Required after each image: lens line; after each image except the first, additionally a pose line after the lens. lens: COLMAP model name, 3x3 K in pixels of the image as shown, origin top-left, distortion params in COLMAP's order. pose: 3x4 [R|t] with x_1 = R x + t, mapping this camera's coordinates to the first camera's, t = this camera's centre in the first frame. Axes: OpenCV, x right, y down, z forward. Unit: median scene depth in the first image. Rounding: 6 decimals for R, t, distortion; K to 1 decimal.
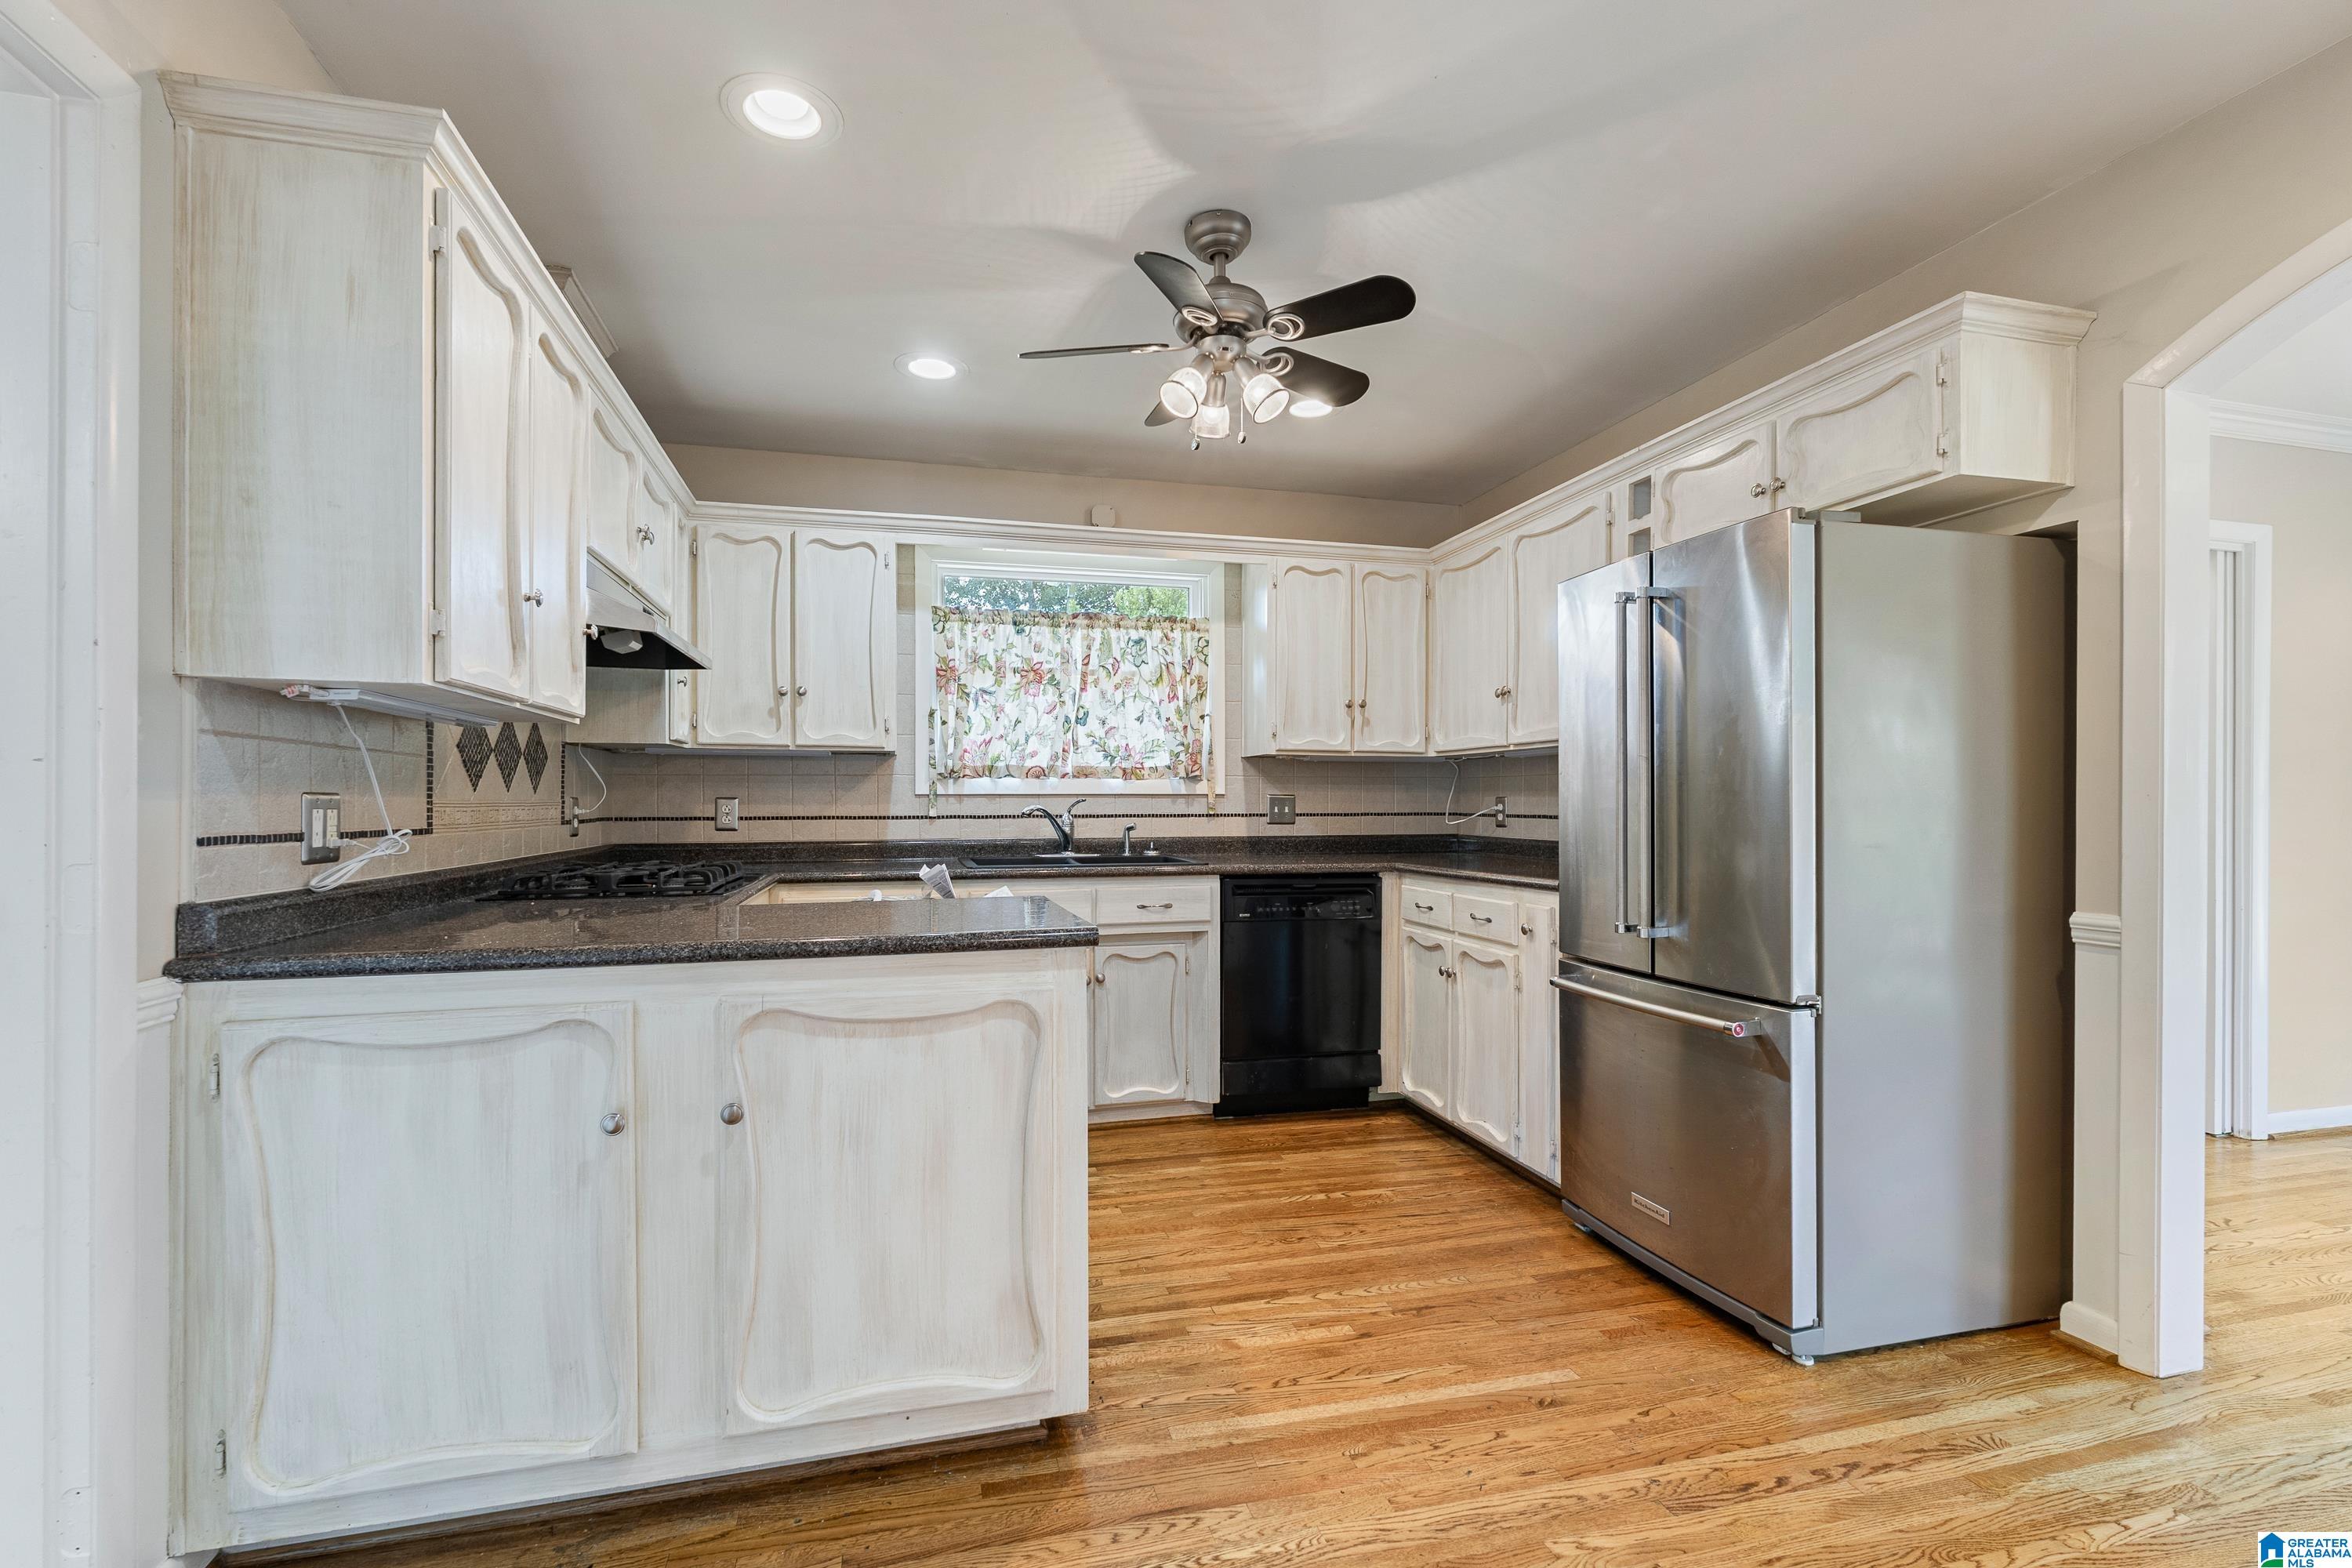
lens RADIAL K [[1056.2, 0, 1166.8], [0, 1056.2, 806.1], [0, 0, 1]] dist [-0.002123, -0.000071]
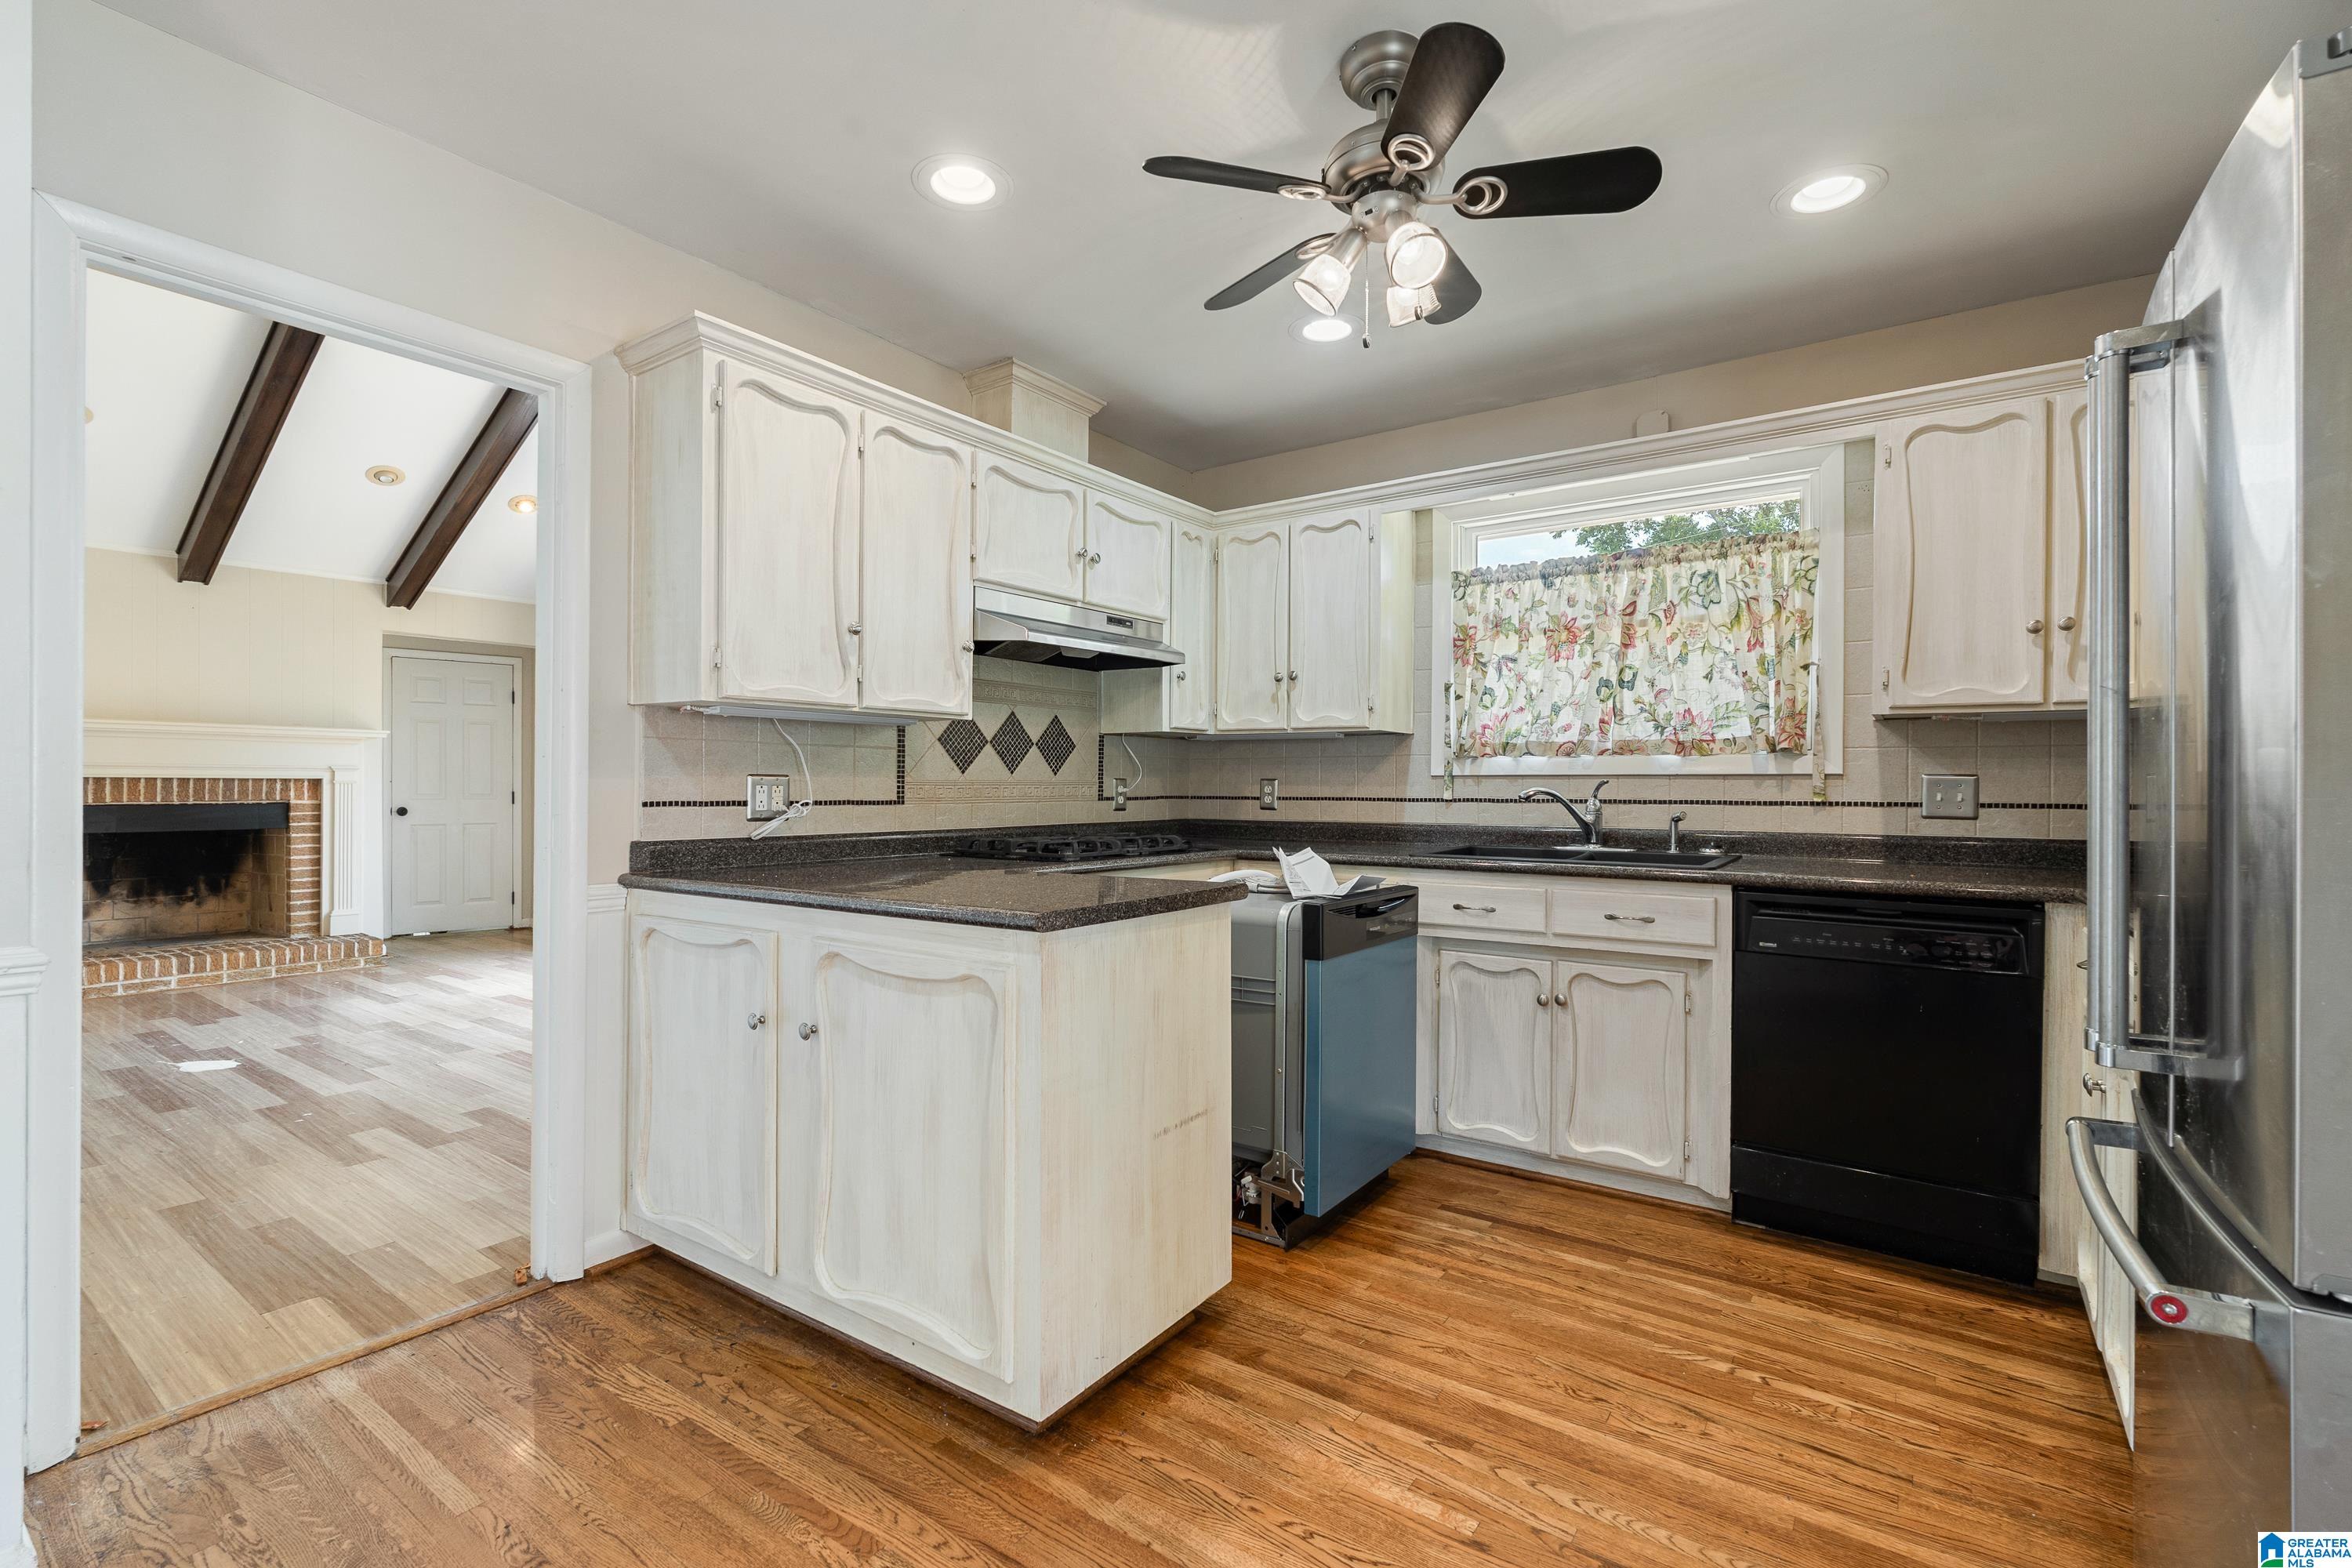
lens RADIAL K [[1058.1, 0, 1171.0], [0, 1058.1, 784.6], [0, 0, 1]] dist [0.000511, 0.000150]
pose [[0.633832, 0.003568, -0.773463, 0.356282], [-0.007035, 0.999975, -0.001152, -0.000302], [0.773439, 0.006172, 0.633841, 0.234667]]
